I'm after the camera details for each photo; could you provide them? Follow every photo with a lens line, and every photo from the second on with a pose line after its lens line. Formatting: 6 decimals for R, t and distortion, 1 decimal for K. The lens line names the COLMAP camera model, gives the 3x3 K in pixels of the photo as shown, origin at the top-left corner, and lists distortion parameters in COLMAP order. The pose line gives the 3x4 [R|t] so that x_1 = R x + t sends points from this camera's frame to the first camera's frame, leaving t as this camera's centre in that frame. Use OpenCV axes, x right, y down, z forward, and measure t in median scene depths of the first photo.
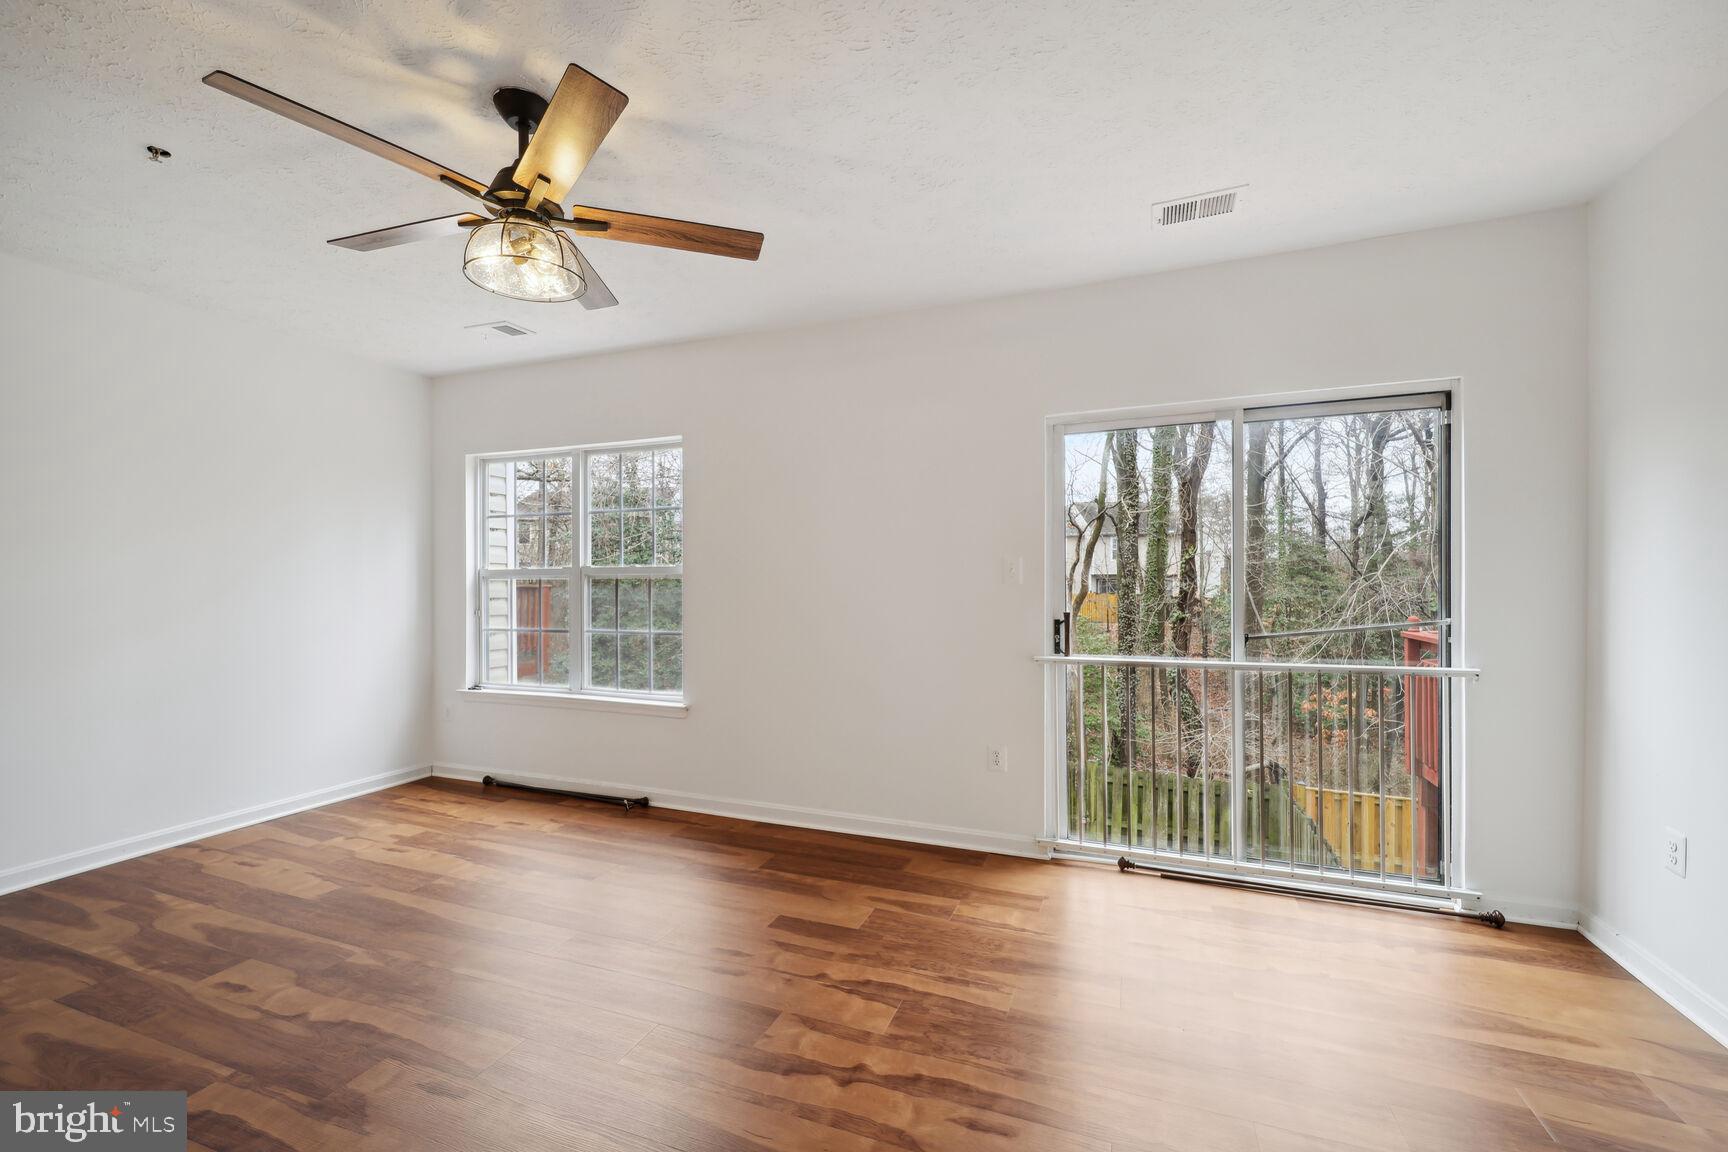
lens RADIAL K [[690.5, 0, 861.8], [0, 690.5, 581.3], [0, 0, 1]] dist [0.008450, 0.000090]
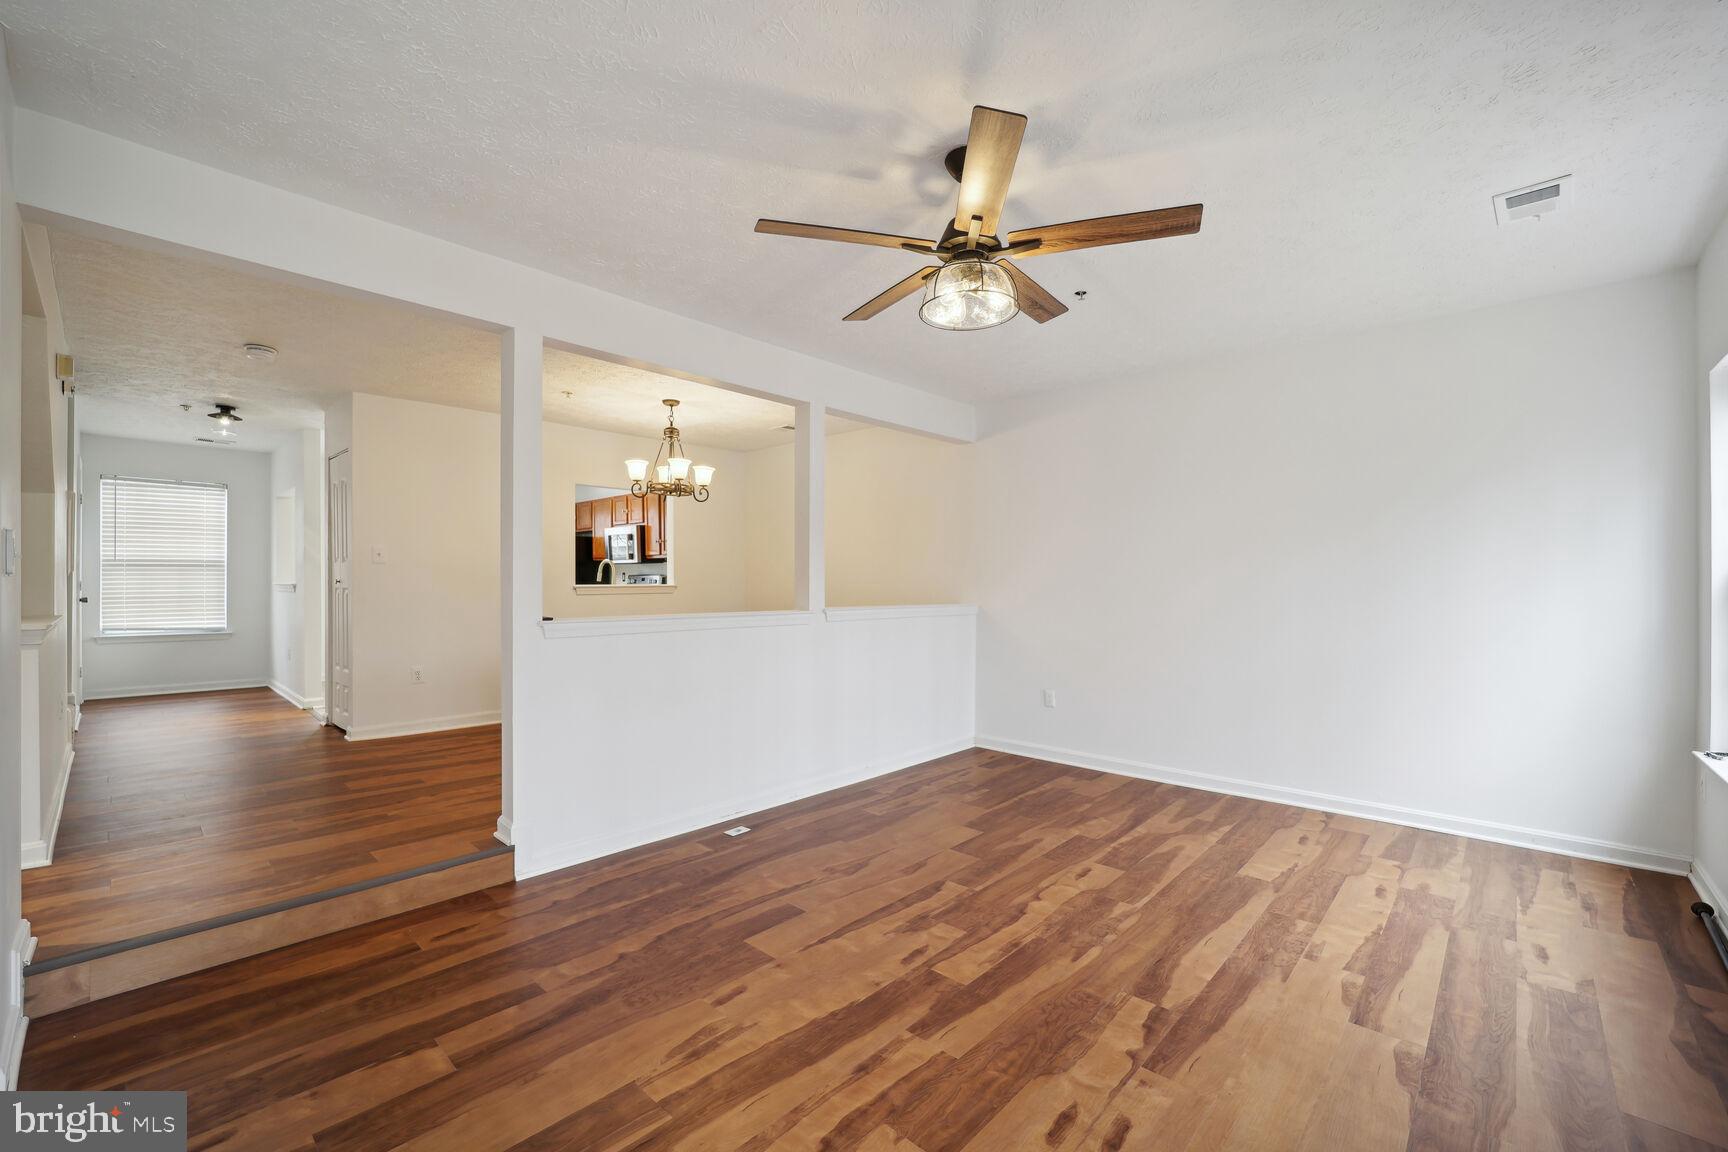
lens RADIAL K [[669.2, 0, 864.0], [0, 669.2, 576.0], [0, 0, 1]] dist [-0.014205, -0.000047]
pose [[-0.326203, -0.008381, -0.945263, 0.416154], [0.000149, 0.999960, -0.008917, -0.007697], [0.945300, -0.003049, -0.326189, 0.804603]]
